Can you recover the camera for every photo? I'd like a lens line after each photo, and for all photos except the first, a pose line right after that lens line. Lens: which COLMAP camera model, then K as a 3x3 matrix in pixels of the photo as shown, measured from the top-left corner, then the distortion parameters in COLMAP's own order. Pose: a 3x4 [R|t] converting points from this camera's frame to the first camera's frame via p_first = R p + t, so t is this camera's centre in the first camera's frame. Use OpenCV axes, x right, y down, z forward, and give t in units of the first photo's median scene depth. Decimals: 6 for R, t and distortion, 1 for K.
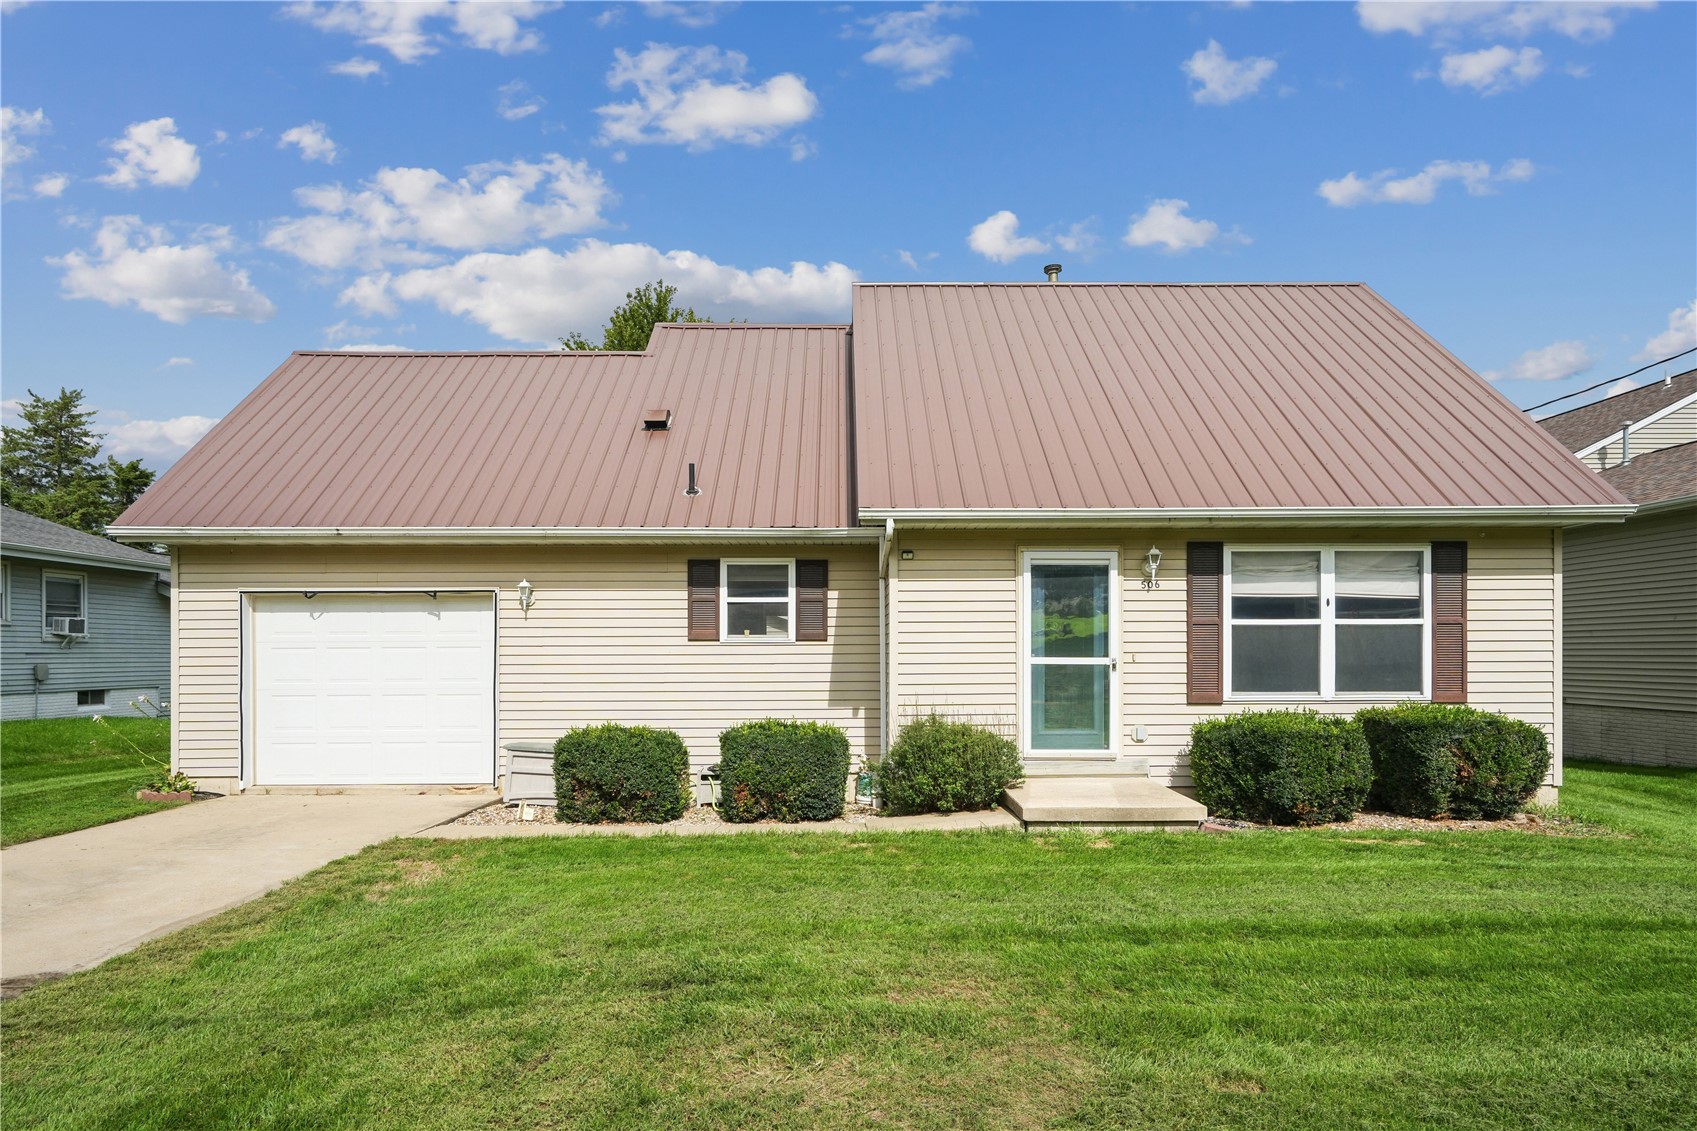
lens RADIAL K [[948.8, 0, 842.9], [0, 948.8, 650.2], [0, 0, 1]] dist [-0.000088, -0.000102]
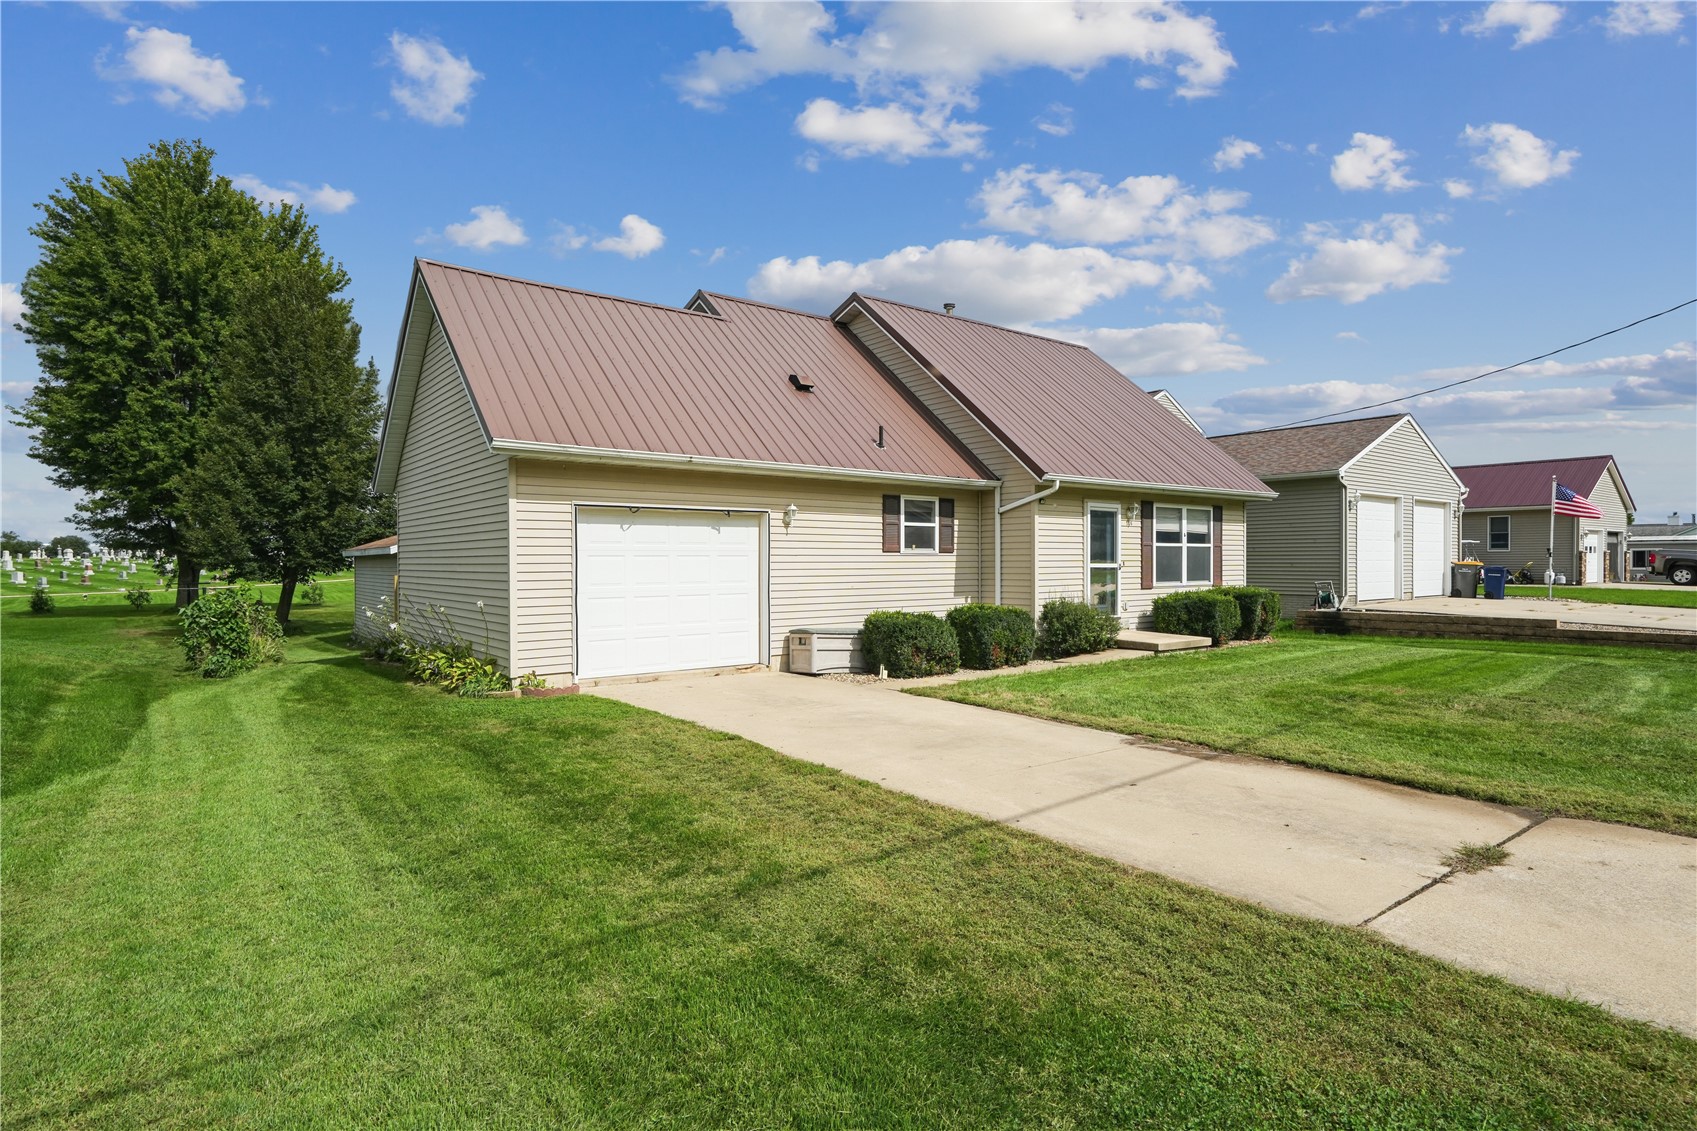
lens RADIAL K [[882.0, 0, 847.2], [0, 882.0, 563.5], [0, 0, 1]] dist [-0.002194, -0.000154]
pose [[0.793473, 0.000289, 0.608605, -1.005765], [0.000696, 0.999999, -0.001382, 0.008686], [-0.608605, 0.001520, 0.793472, -0.006794]]
